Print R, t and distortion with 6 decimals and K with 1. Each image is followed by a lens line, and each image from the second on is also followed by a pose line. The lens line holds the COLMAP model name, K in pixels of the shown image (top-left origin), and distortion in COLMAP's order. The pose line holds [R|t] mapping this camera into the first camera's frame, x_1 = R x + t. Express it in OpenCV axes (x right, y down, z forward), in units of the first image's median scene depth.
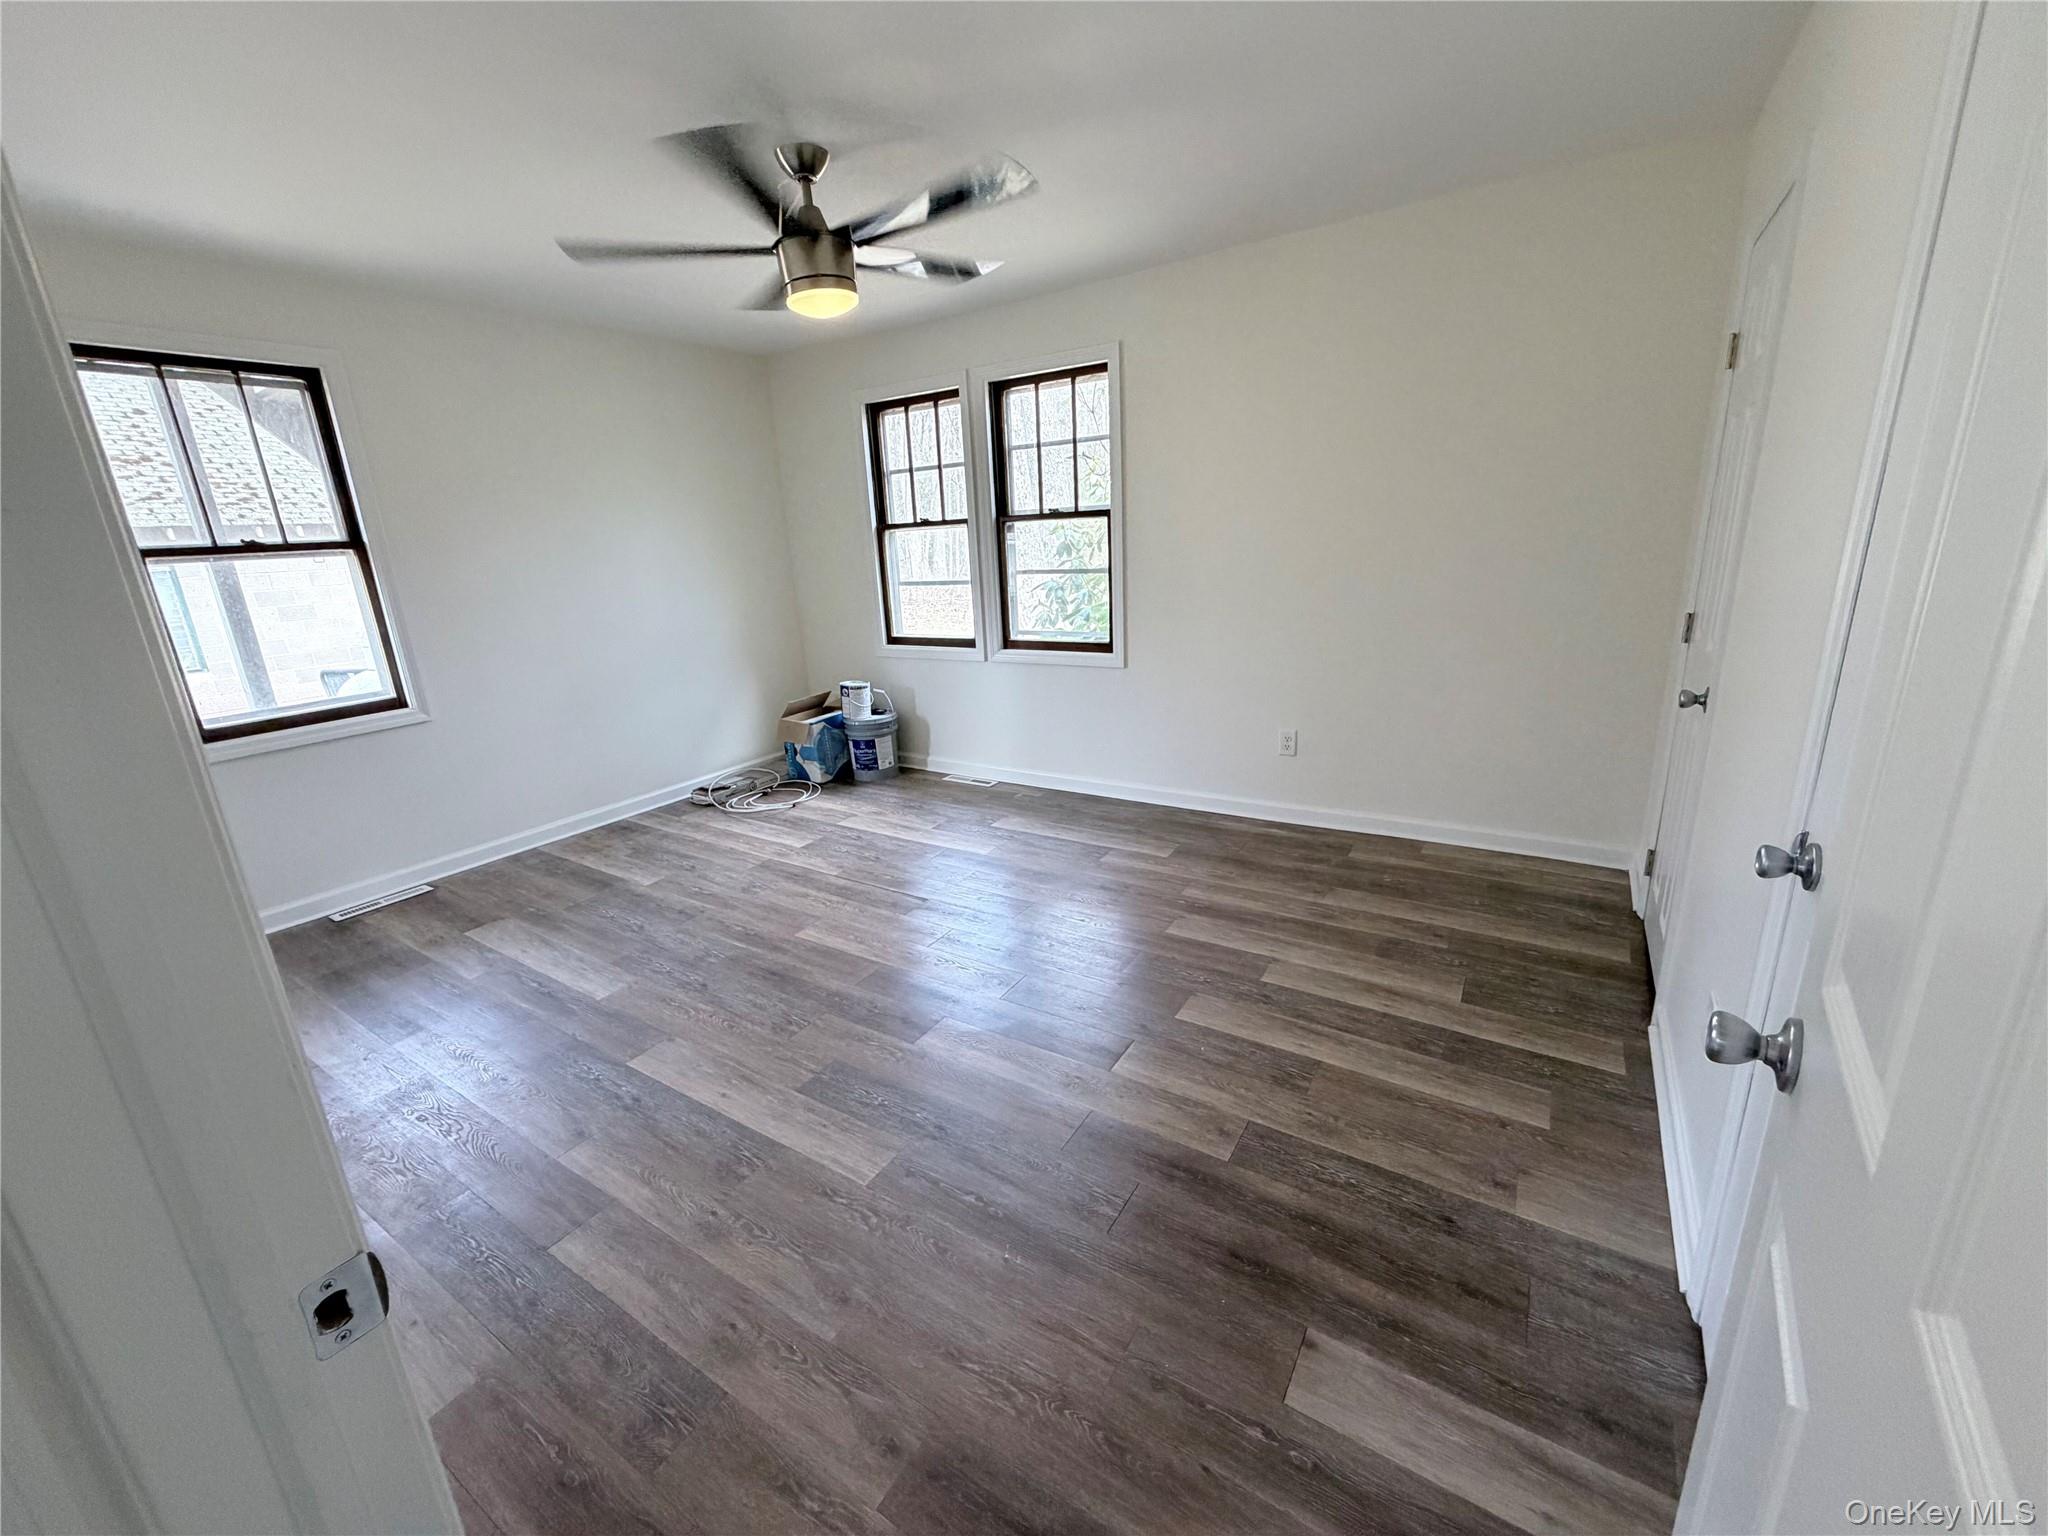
lens RADIAL K [[817.0, 0, 1024.9], [0, 817.0, 764.4], [0, 0, 1]] dist [0.010847, -0.000015]
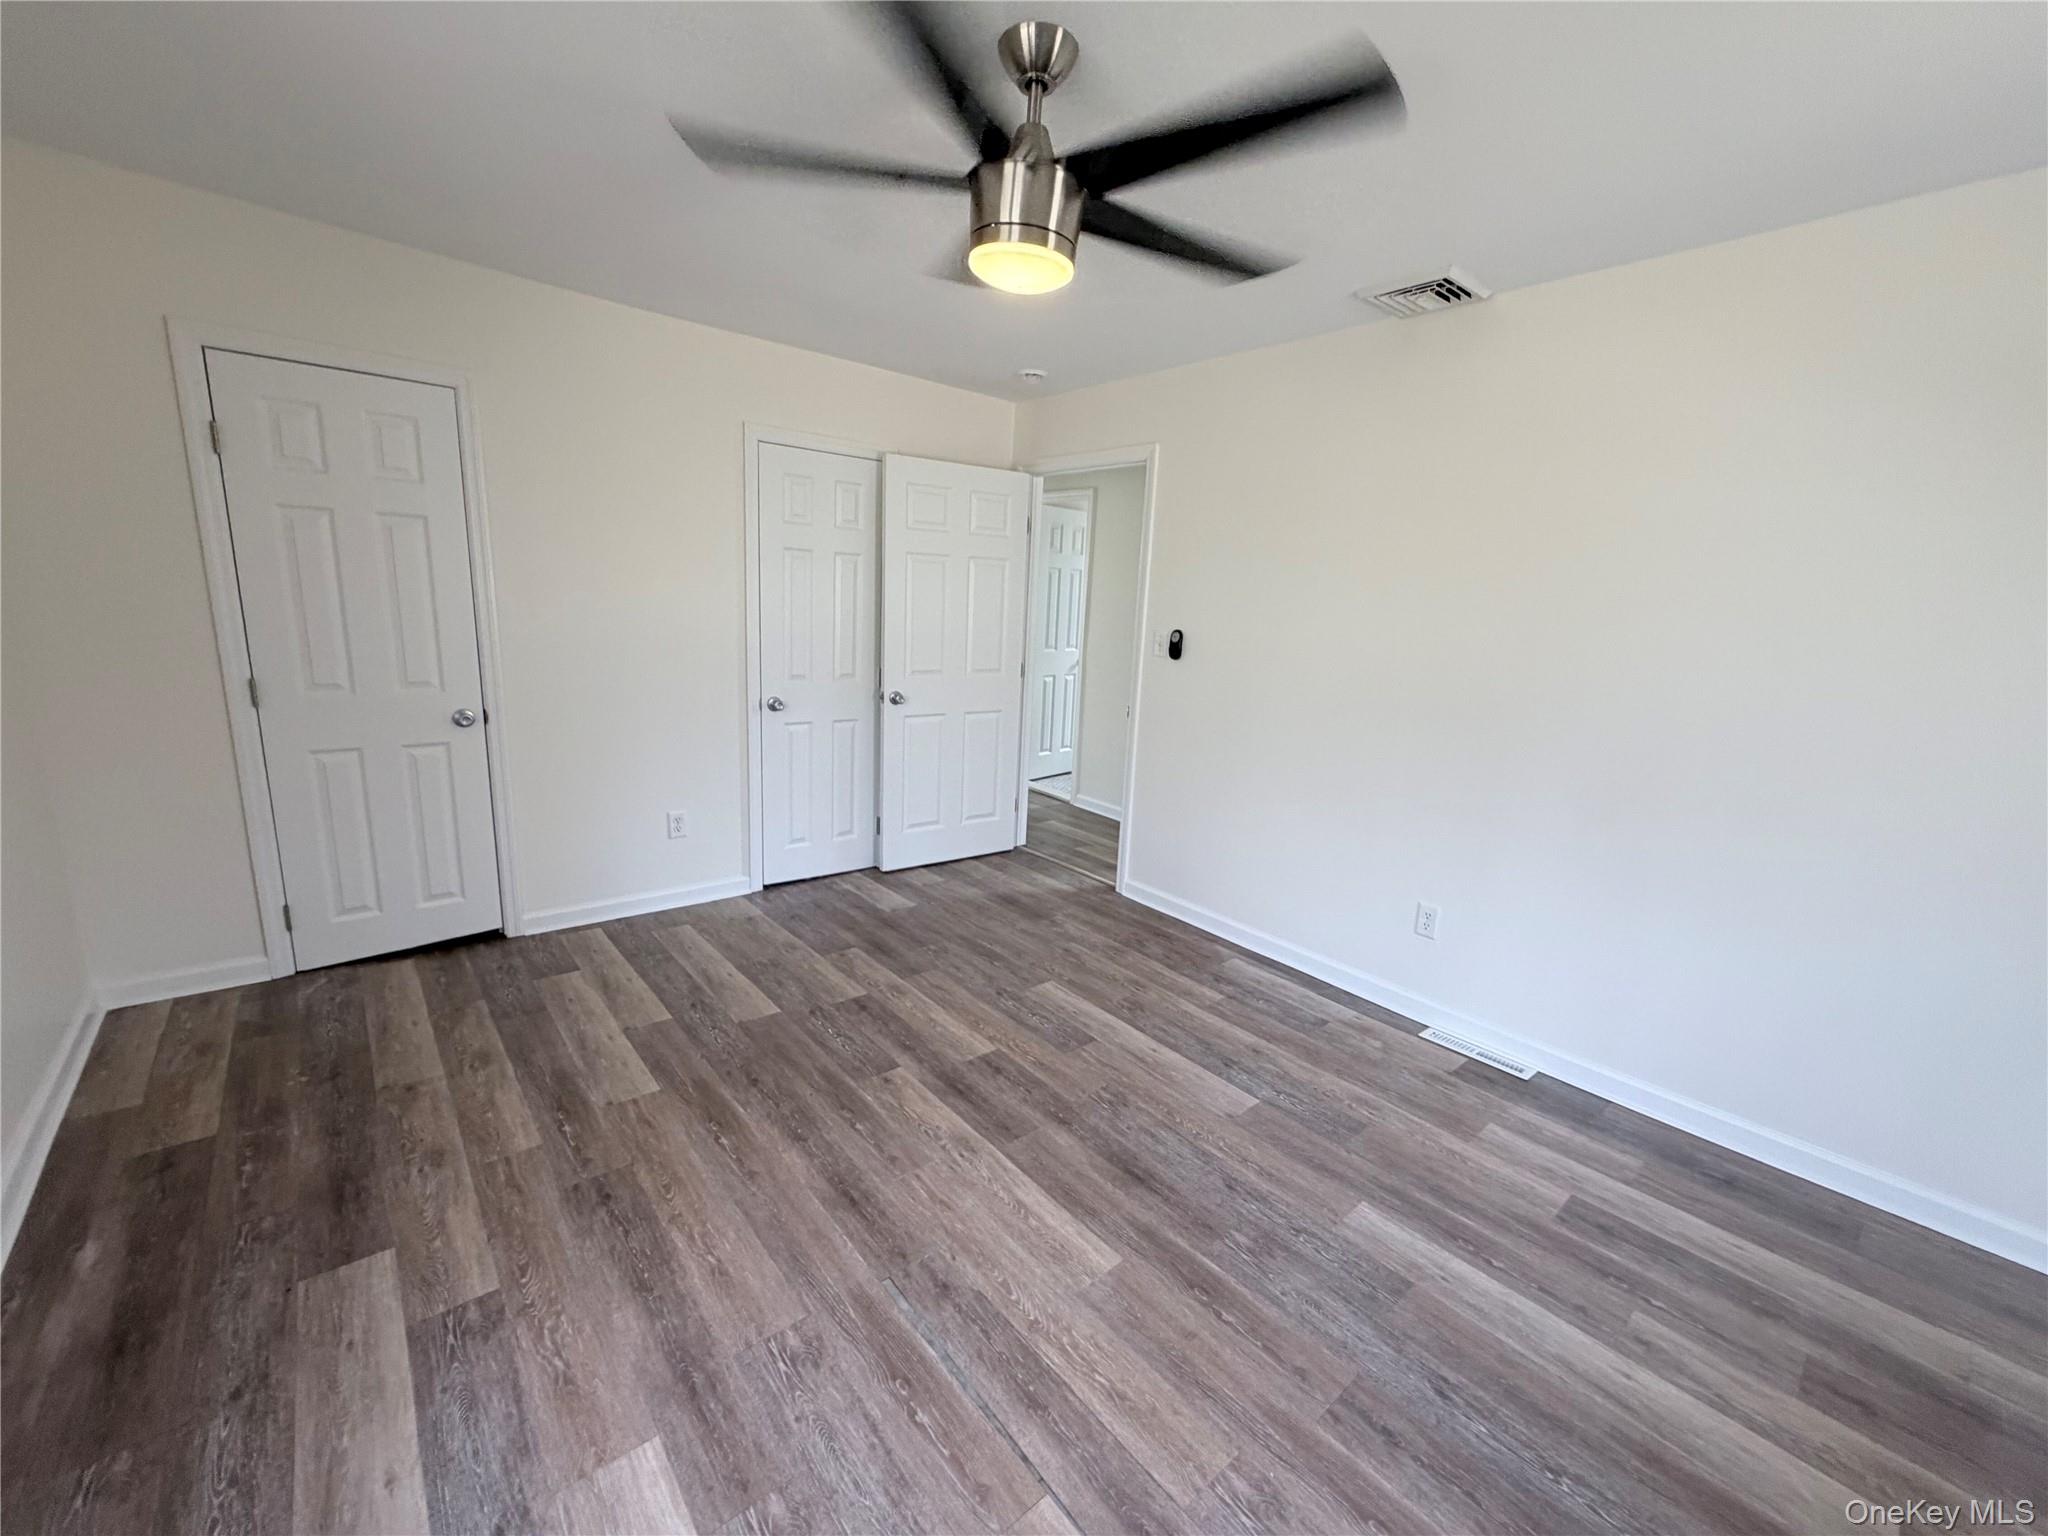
lens RADIAL K [[817.0, 0, 1024.9], [0, 817.0, 764.4], [0, 0, 1]] dist [0.010847, -0.000015]
pose [[-0.956897, -0.051518, 0.285822, -0.410323], [0.082666, 0.895119, 0.438096, -0.431330], [-0.278415, 0.442840, -0.852278, 1.538443]]
